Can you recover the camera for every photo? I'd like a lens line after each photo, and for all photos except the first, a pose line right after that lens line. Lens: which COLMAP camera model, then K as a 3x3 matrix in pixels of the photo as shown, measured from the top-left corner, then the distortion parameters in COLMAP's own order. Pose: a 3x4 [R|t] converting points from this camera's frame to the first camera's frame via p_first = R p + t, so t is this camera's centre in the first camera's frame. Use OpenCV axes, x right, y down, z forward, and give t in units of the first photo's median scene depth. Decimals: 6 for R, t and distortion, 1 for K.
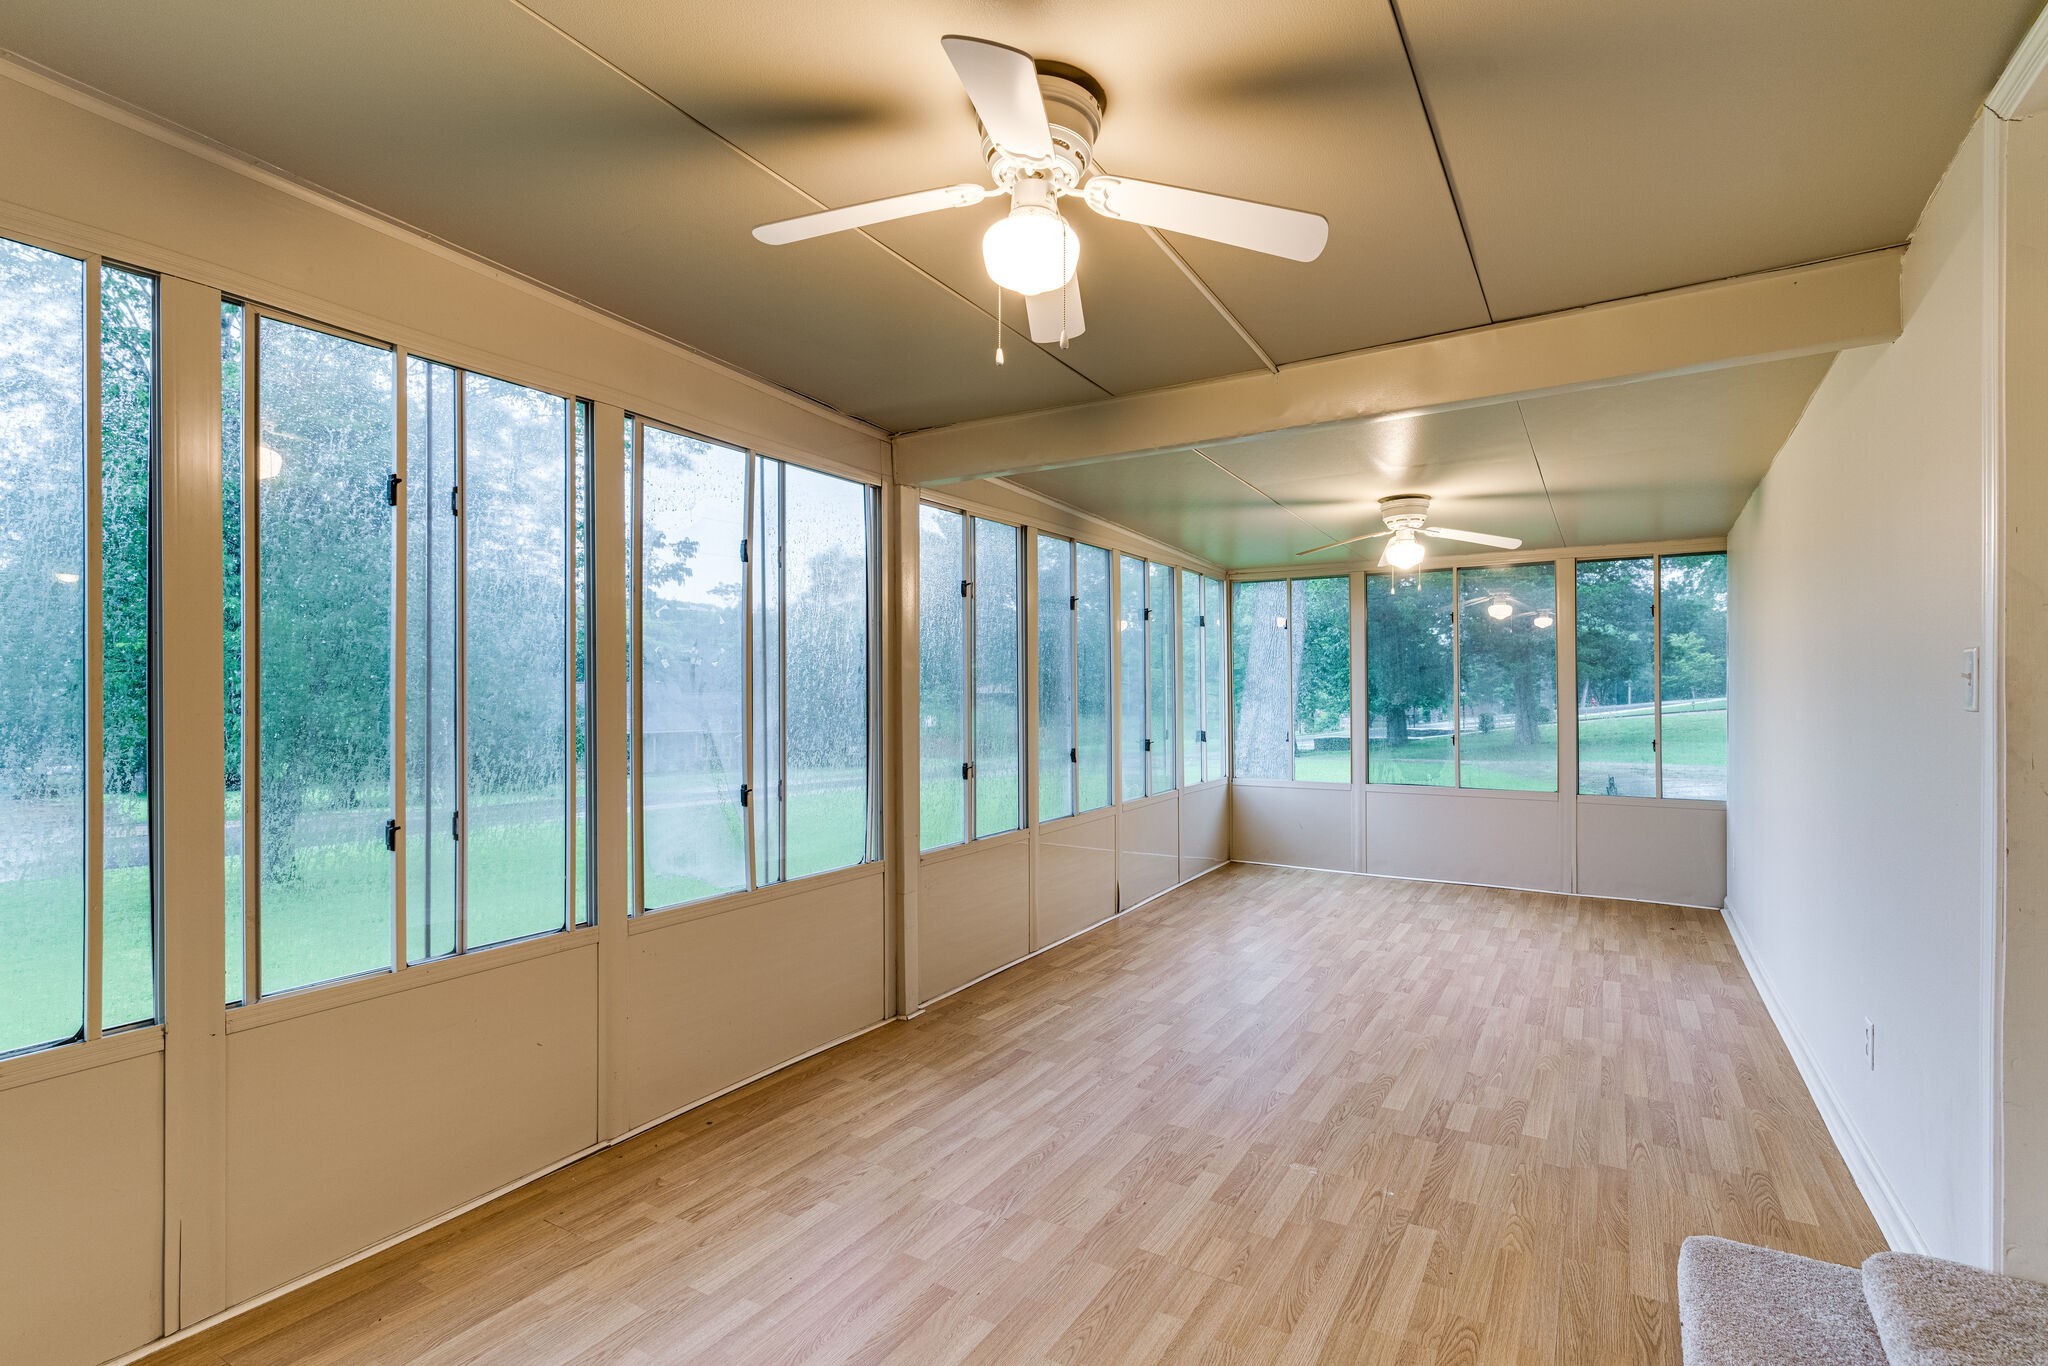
lens RADIAL K [[988.6, 0, 1022.3], [0, 988.6, 667.3], [0, 0, 1]] dist [0.000428, -0.000488]
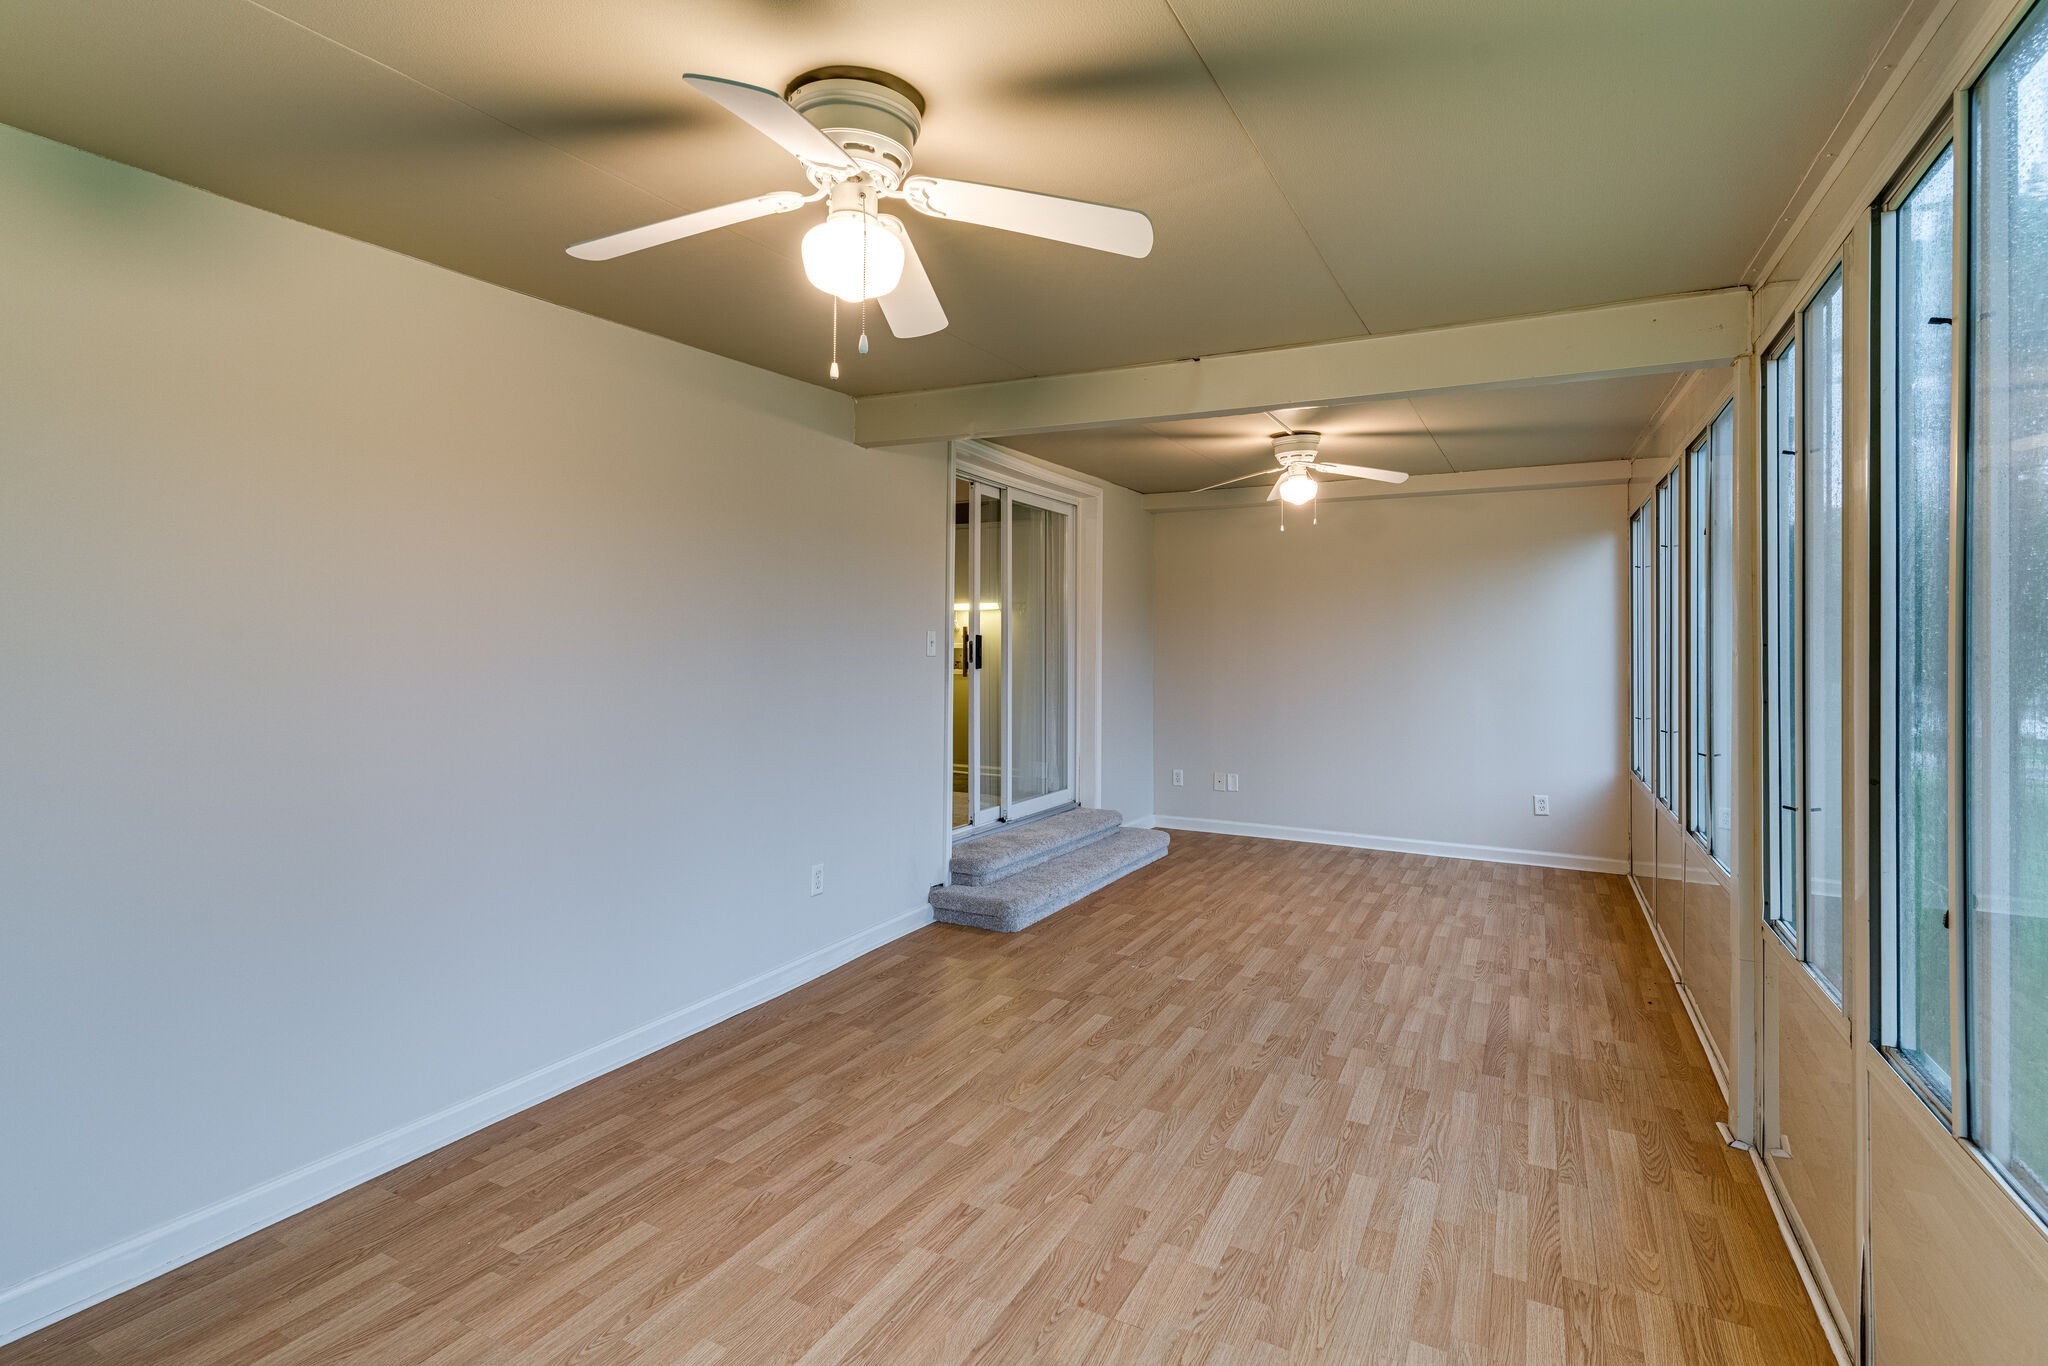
lens RADIAL K [[988.6, 0, 1022.3], [0, 988.6, 667.3], [0, 0, 1]] dist [0.000428, -0.000488]
pose [[-0.997611, -0.012838, -0.067877, 0.502496], [-0.012348, 0.999895, -0.007633, 0.049063], [0.067968, -0.006777, -0.997665, 1.947922]]
